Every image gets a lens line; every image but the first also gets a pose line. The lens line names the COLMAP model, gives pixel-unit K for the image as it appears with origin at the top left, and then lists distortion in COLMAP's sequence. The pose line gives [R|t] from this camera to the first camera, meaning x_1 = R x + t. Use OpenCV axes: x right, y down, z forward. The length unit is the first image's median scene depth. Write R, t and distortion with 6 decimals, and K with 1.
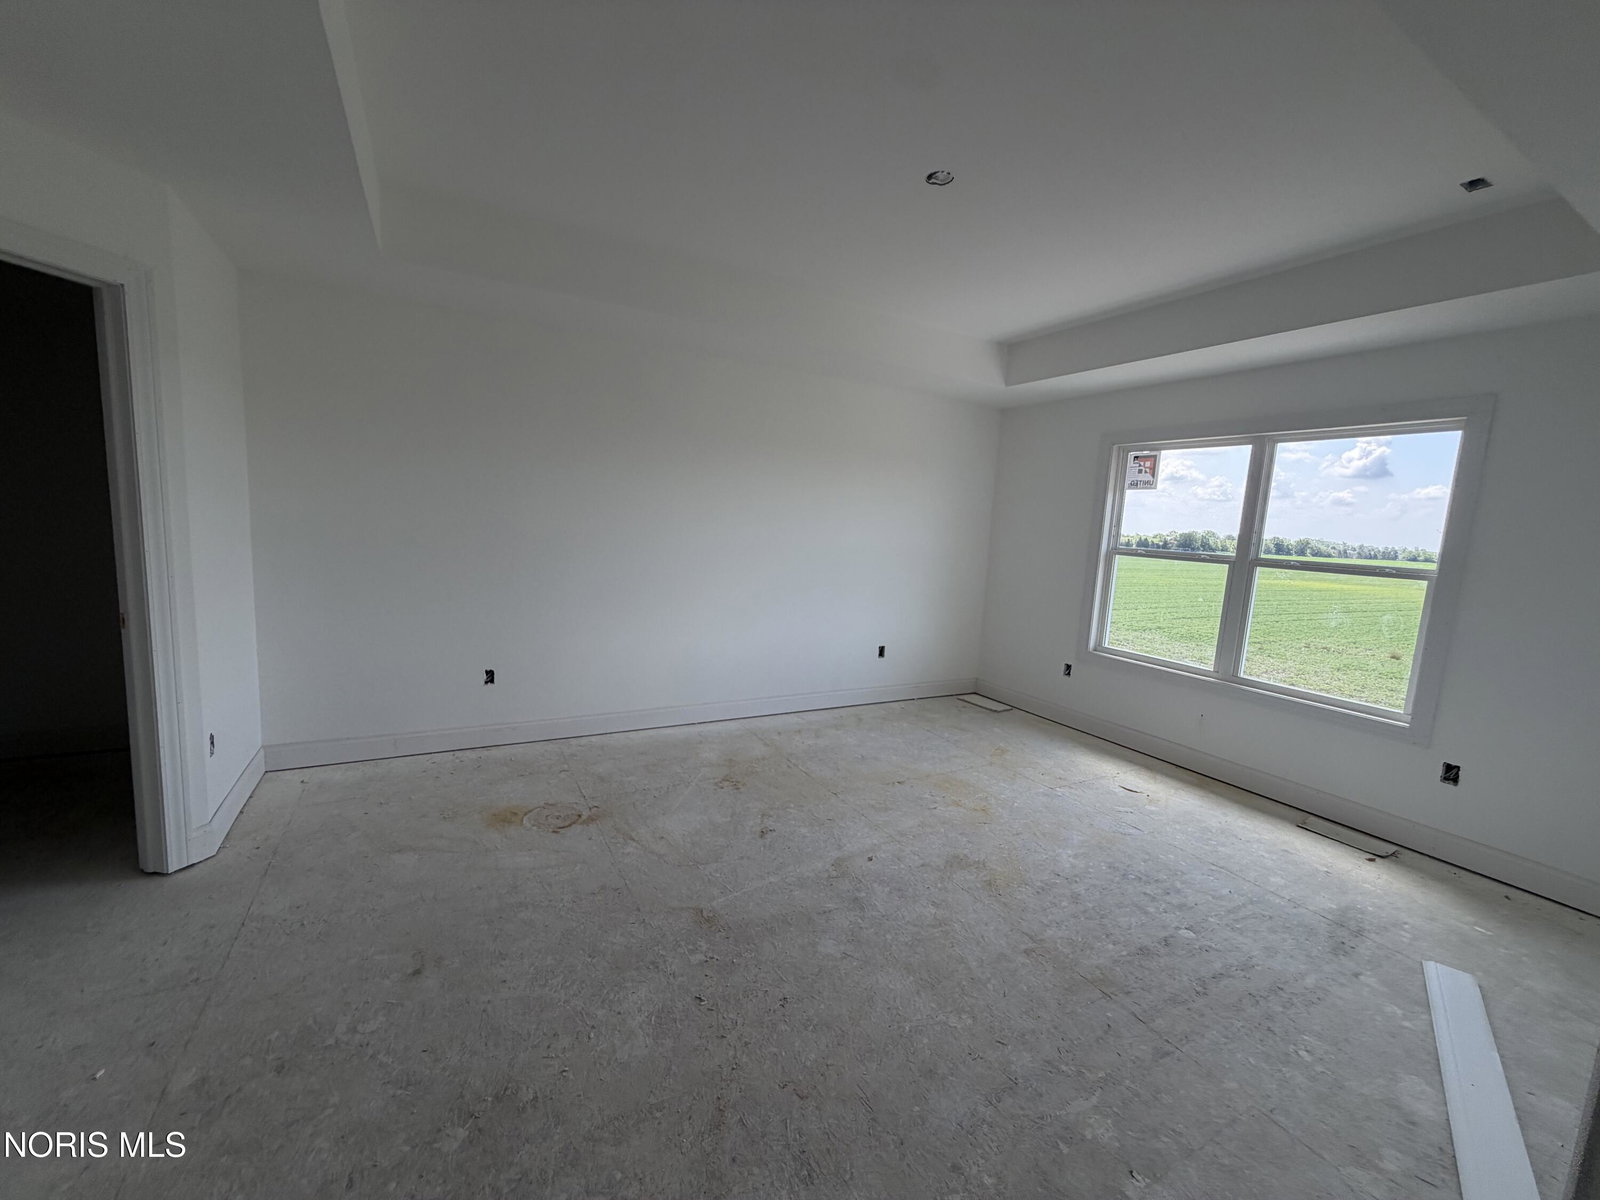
lens RADIAL K [[640.8, 0, 794.6], [0, 640.8, 600.0], [0, 0, 1]] dist [0.000514, 0.000214]
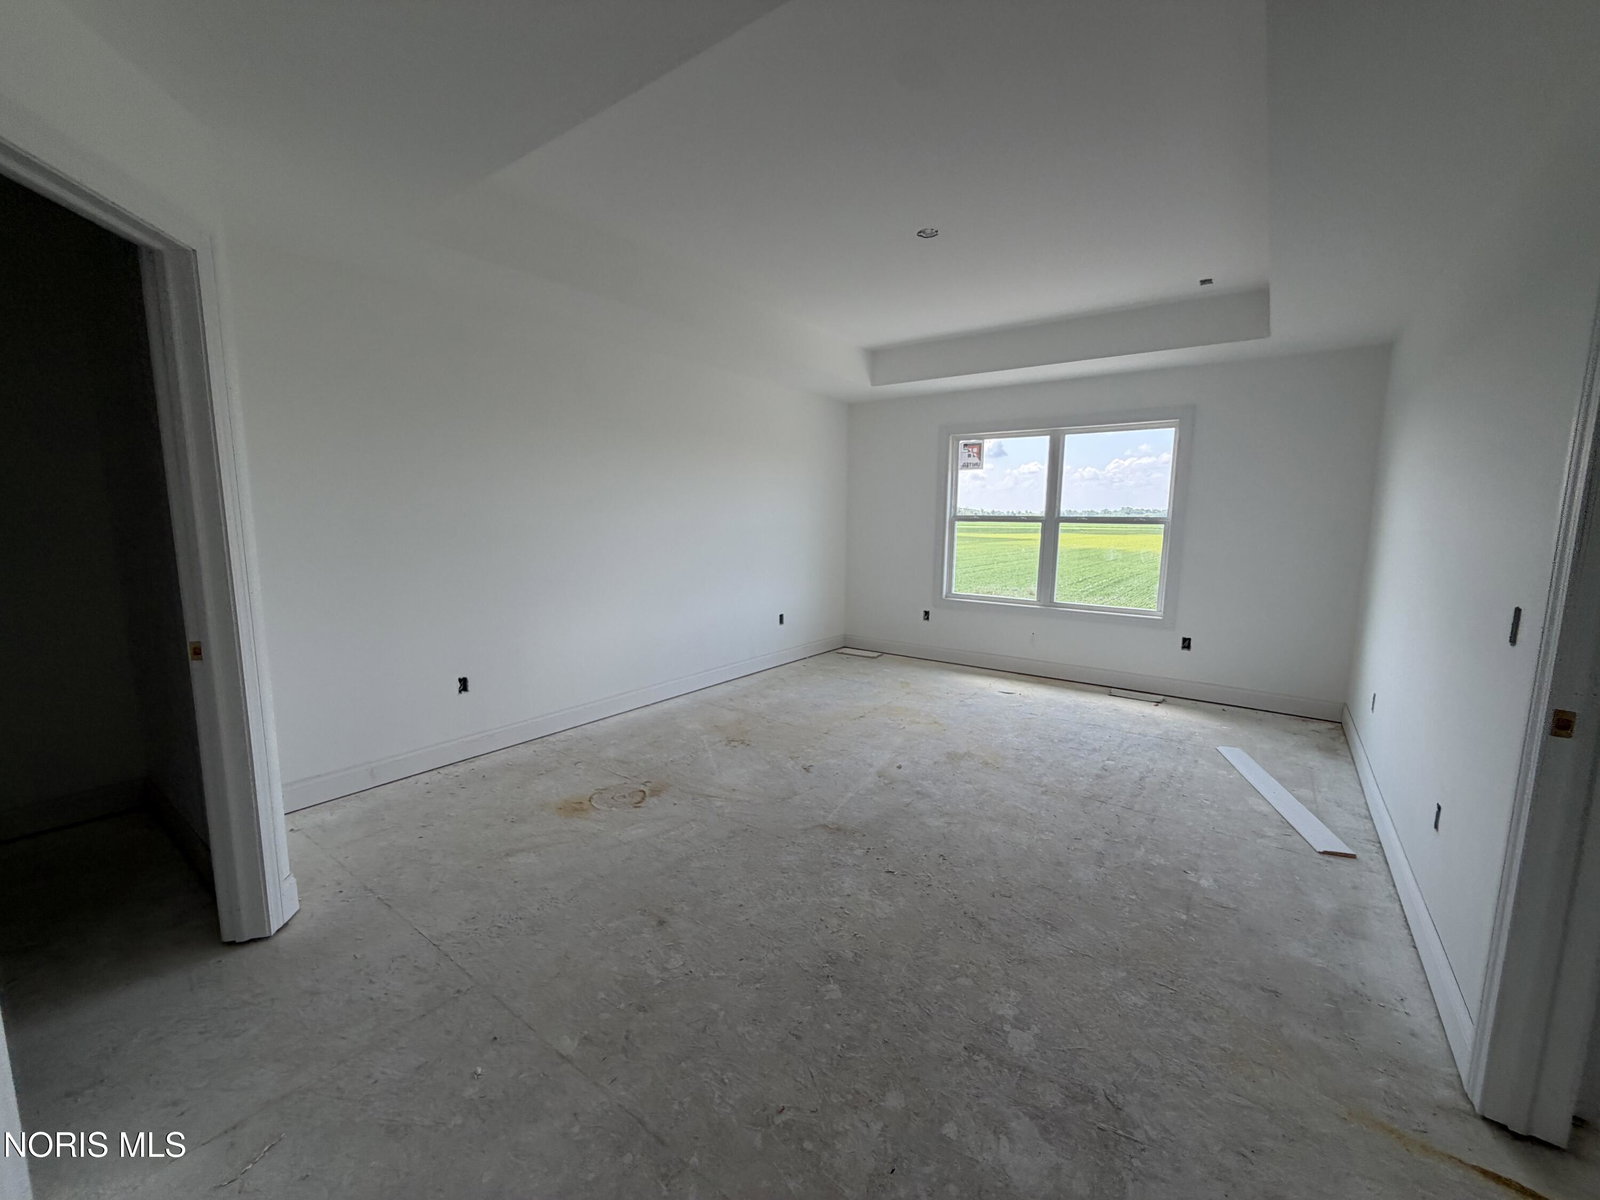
lens RADIAL K [[640.8, 0, 797.1], [0, 640.8, 598.7], [0, 0, 1]] dist [0.000514, 0.000214]
pose [[0.908283, -0.101993, 0.405734, -0.434720], [0.093538, 0.994785, 0.040671, 0.002726], [-0.407766, 0.001011, 0.913086, -0.056734]]
